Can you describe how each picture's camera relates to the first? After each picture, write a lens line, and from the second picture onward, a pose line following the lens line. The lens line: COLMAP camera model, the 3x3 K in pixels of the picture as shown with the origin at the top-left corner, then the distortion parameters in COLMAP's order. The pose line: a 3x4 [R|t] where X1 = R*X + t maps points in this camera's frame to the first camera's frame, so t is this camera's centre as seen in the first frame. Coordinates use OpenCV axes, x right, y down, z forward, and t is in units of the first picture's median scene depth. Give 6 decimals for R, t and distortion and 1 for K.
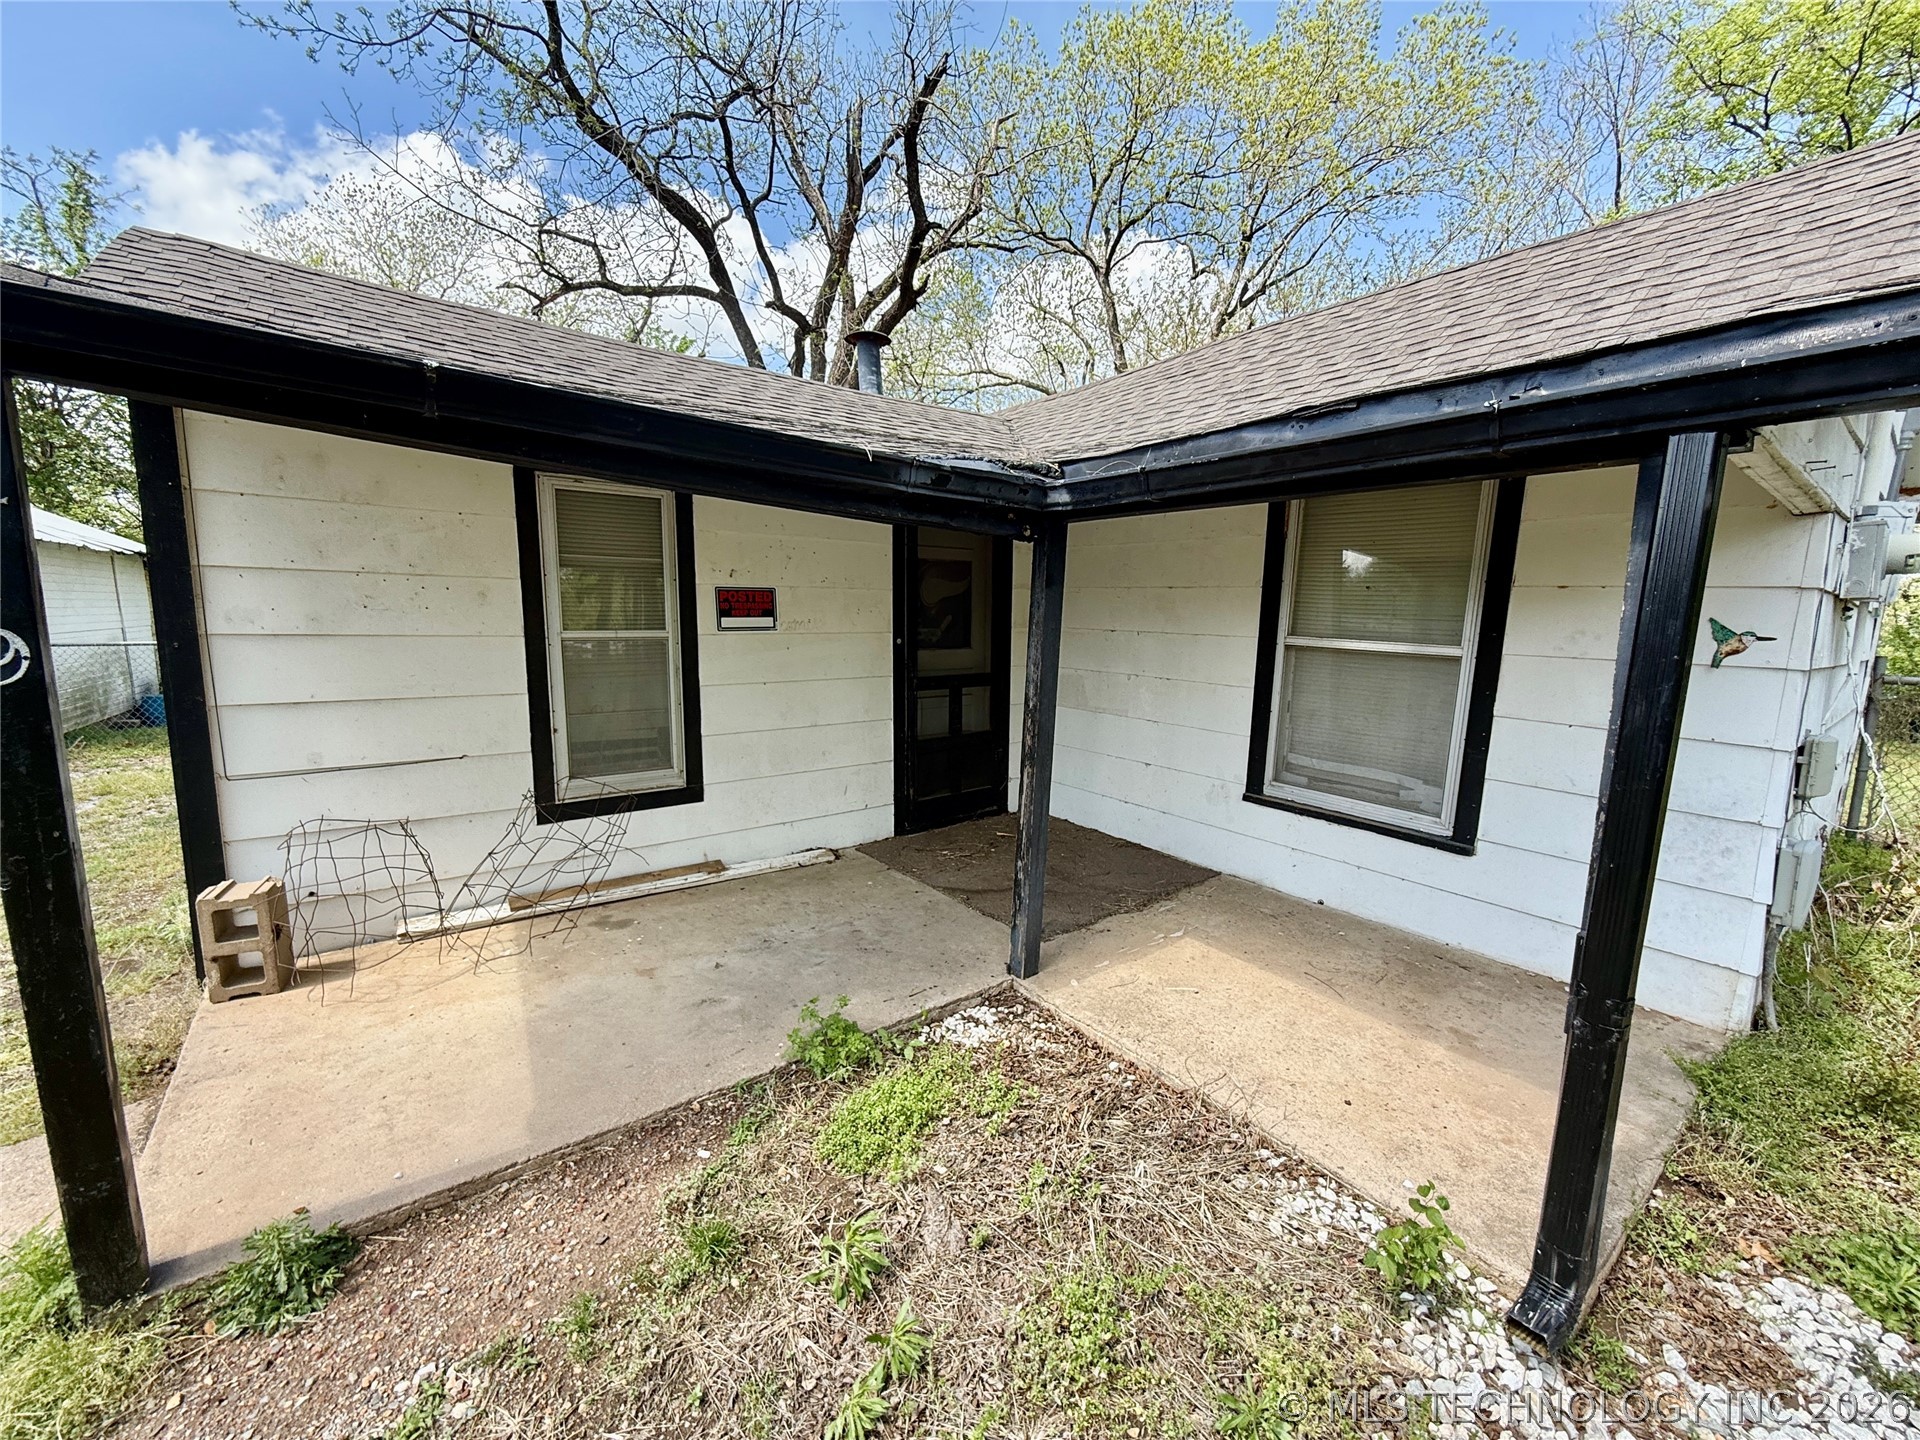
lens RADIAL K [[764.0, 0, 962.9], [0, 764.0, 723.0], [0, 0, 1]] dist [-0.001243, 0.000202]
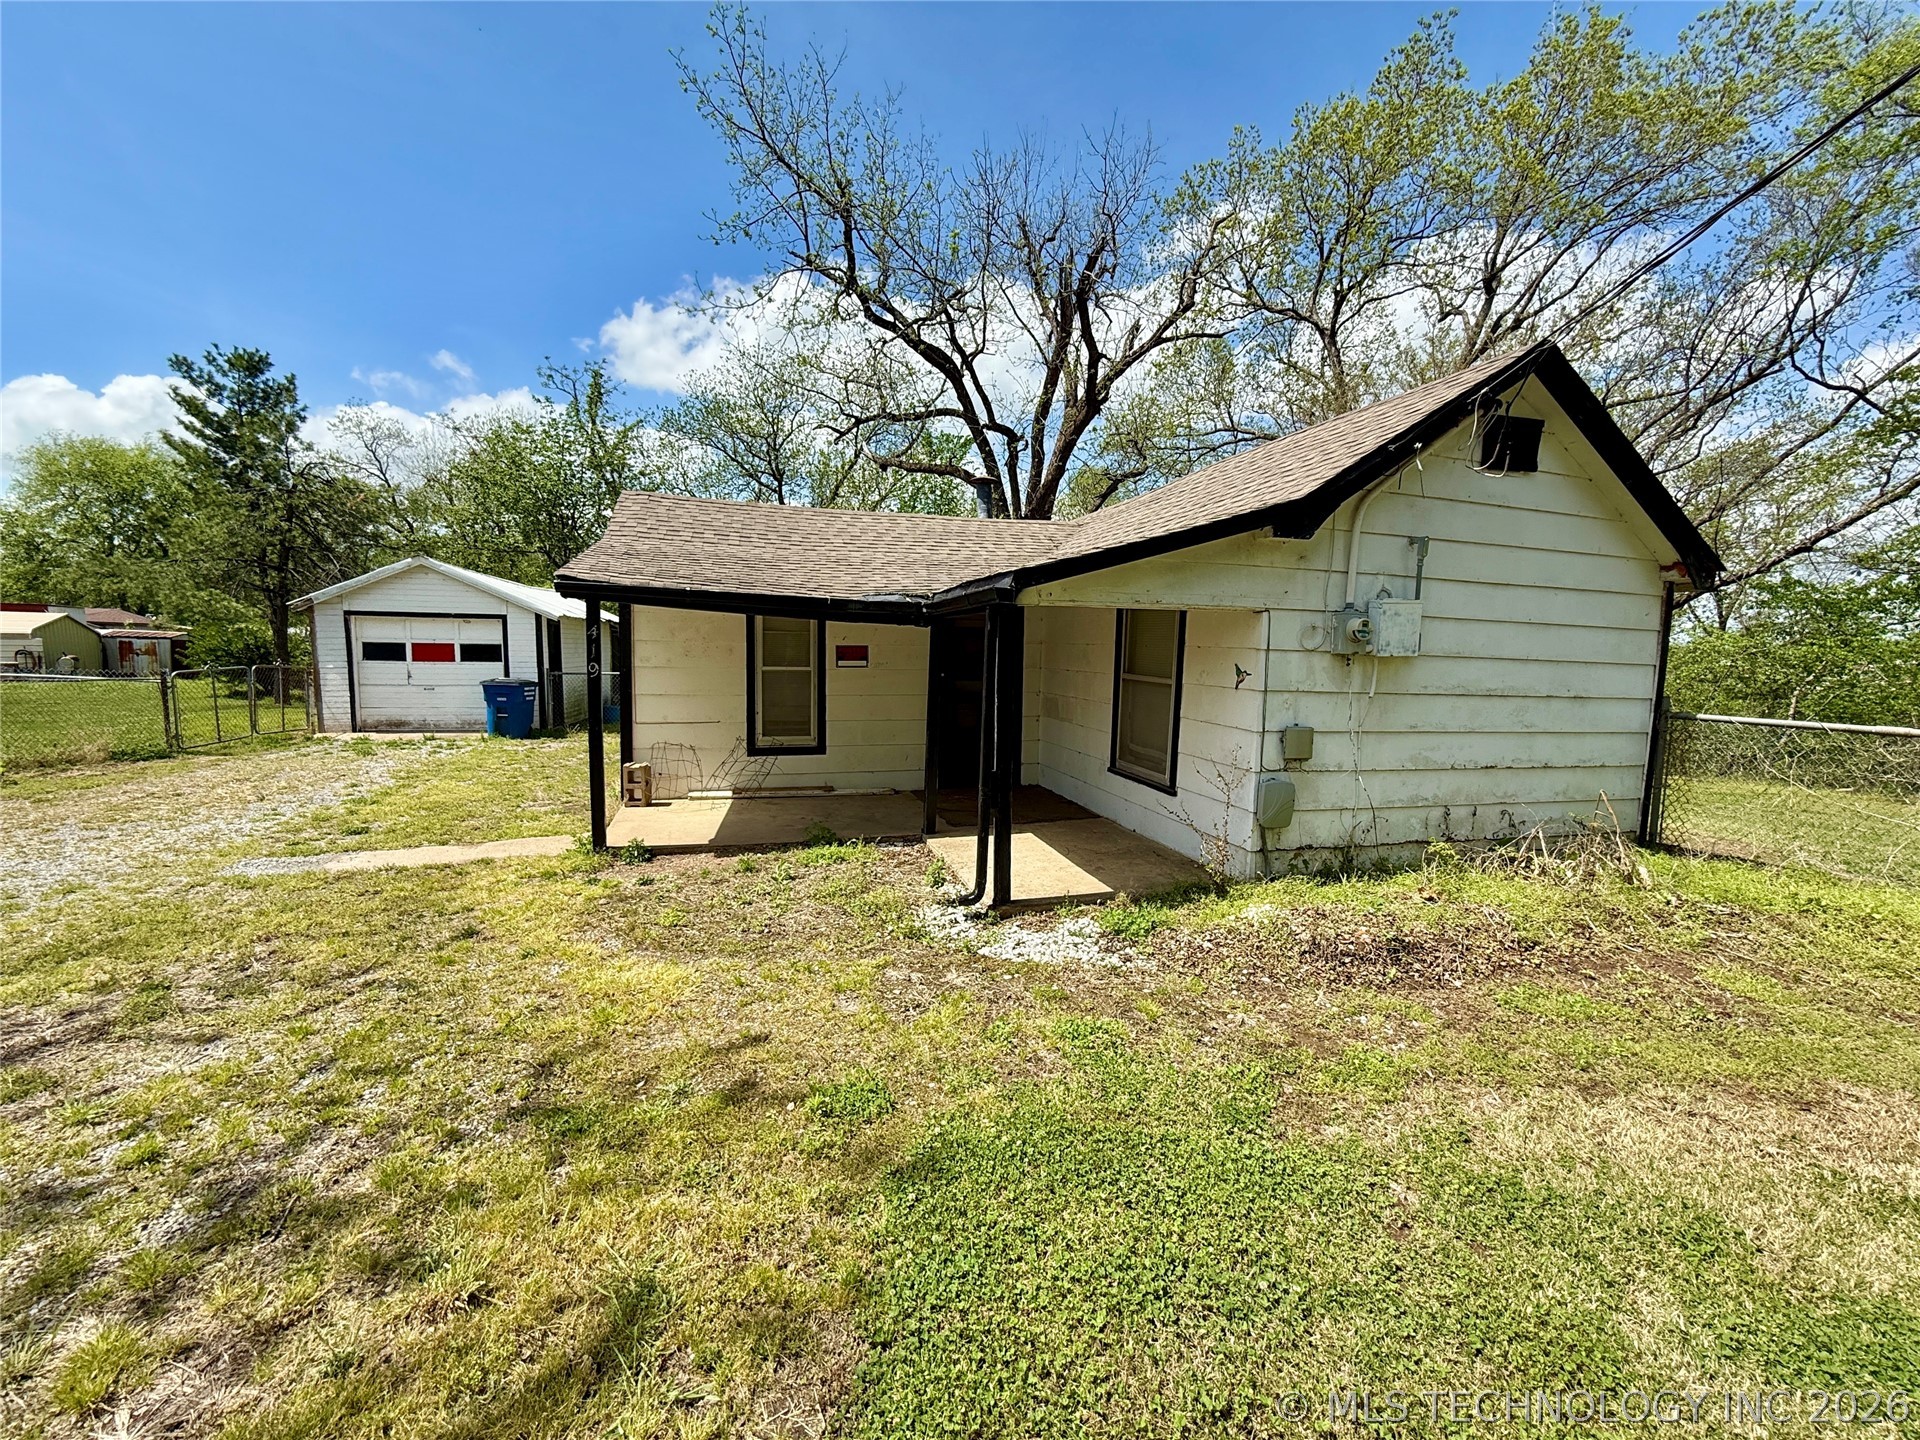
lens RADIAL K [[764.0, 0, 958.0], [0, 764.0, 726.0], [0, 0, 1]] dist [-0.001243, 0.000202]
pose [[0.927974, 0.036987, -0.370805, 0.204354], [-0.057027, 0.997437, -0.043224, 0.028096], [0.368256, 0.061257, 0.927704, -0.202134]]
